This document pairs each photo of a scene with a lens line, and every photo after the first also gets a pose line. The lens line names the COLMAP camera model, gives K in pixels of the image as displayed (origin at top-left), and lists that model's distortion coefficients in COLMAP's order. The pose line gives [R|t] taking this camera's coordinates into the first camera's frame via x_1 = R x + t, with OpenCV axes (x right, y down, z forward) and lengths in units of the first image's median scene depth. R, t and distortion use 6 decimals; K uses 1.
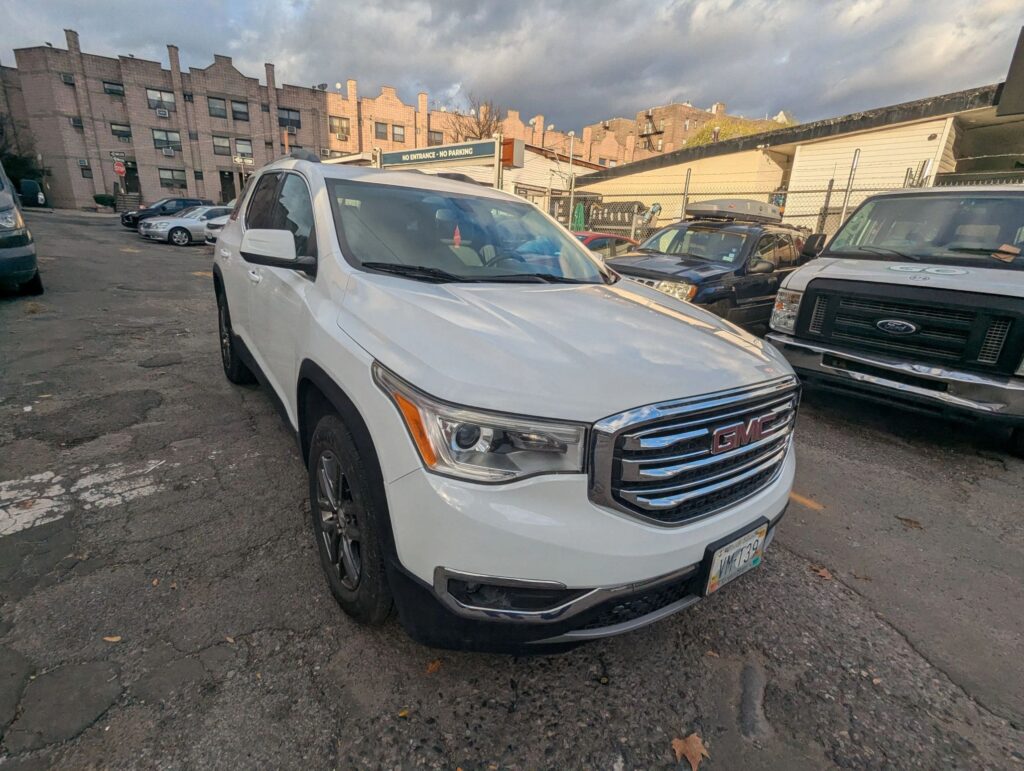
lens RADIAL K [[484.7, 0, 512.0], [0, 484.7, 385.5], [0, 0, 1]] dist [-0.000849, 0.000023]
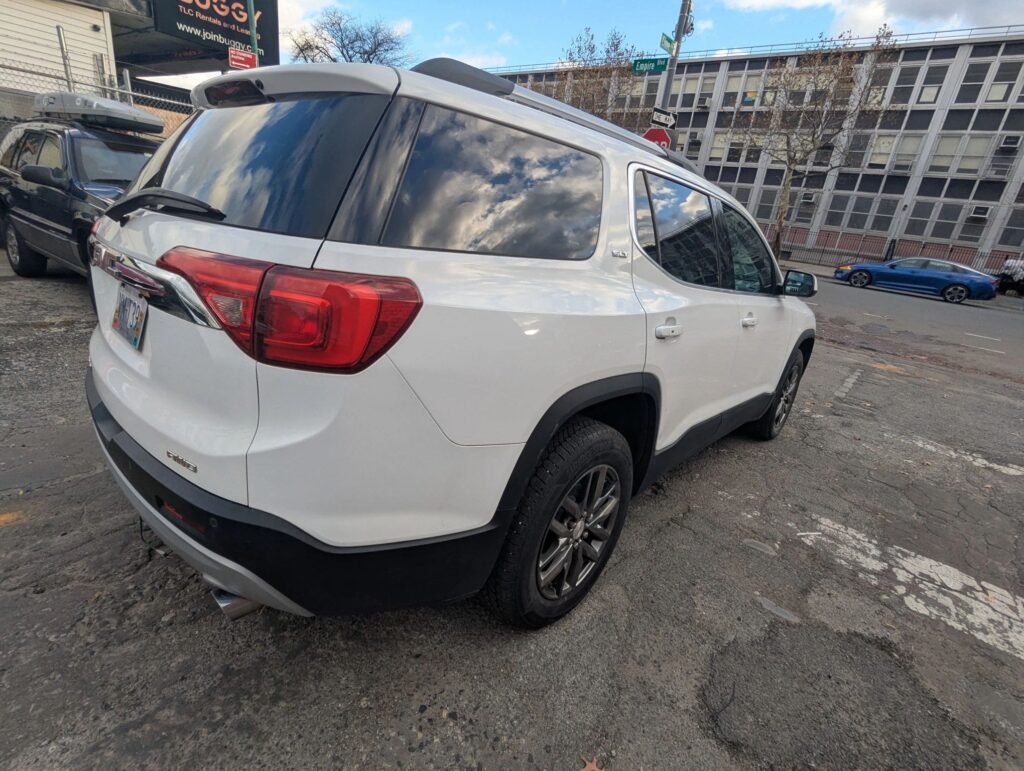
lens RADIAL K [[484.7, 0, 512.0], [0, 484.7, 385.5], [0, 0, 1]] dist [-0.000849, 0.000023]
pose [[-0.195457, -0.410608, 0.890616, -1.460912], [0.163564, 0.881764, 0.442423, -0.668853], [-0.966976, 0.232148, -0.105186, 1.726039]]
